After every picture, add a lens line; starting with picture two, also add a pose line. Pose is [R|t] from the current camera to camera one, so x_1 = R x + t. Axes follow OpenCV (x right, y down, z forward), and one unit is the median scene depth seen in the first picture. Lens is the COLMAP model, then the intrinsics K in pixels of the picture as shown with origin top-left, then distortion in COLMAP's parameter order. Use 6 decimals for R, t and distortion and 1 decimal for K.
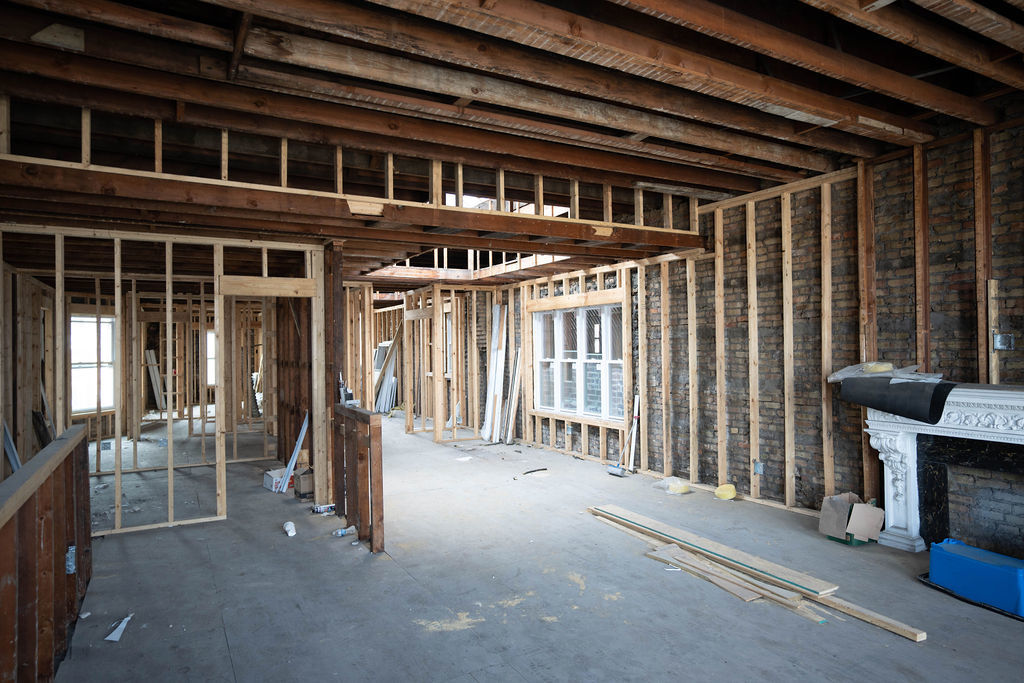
lens RADIAL K [[611.3, 0, 507.2], [0, 611.3, 345.5], [0, 0, 1]] dist [0.020120, 0.004615]
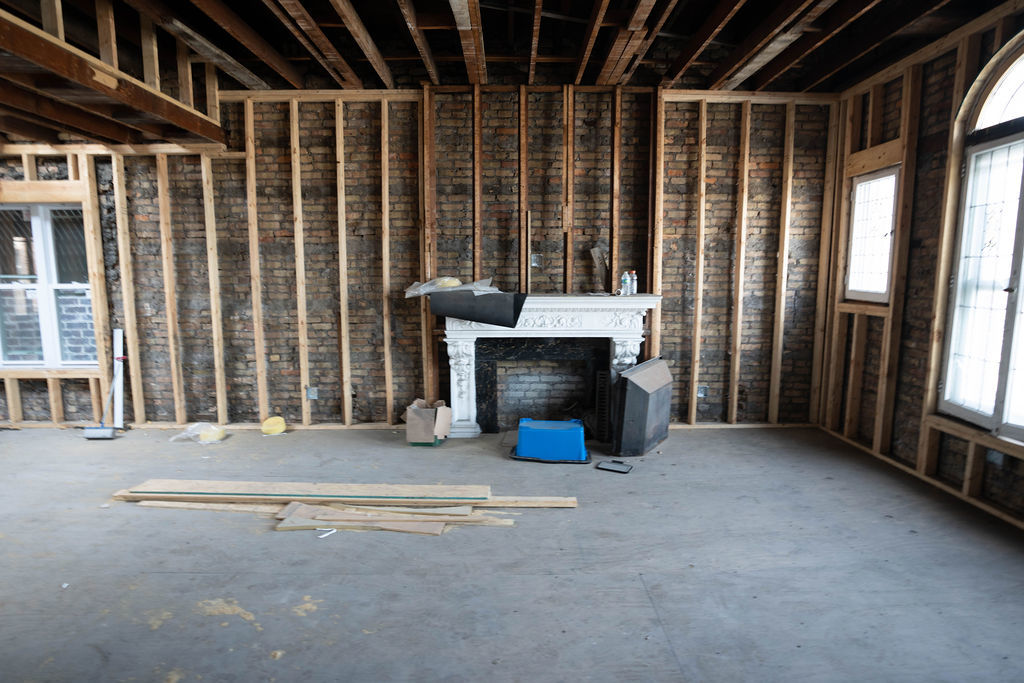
lens RADIAL K [[523.5, 0, 514.2], [0, 523.5, 338.2], [0, 0, 1]] dist [-0.043363, 0.017190]
pose [[0.494704, -0.089112, 0.864481, -0.122028], [-0.007612, 0.994247, 0.106845, 0.026431], [-0.869028, -0.059437, 0.491180, 0.335713]]
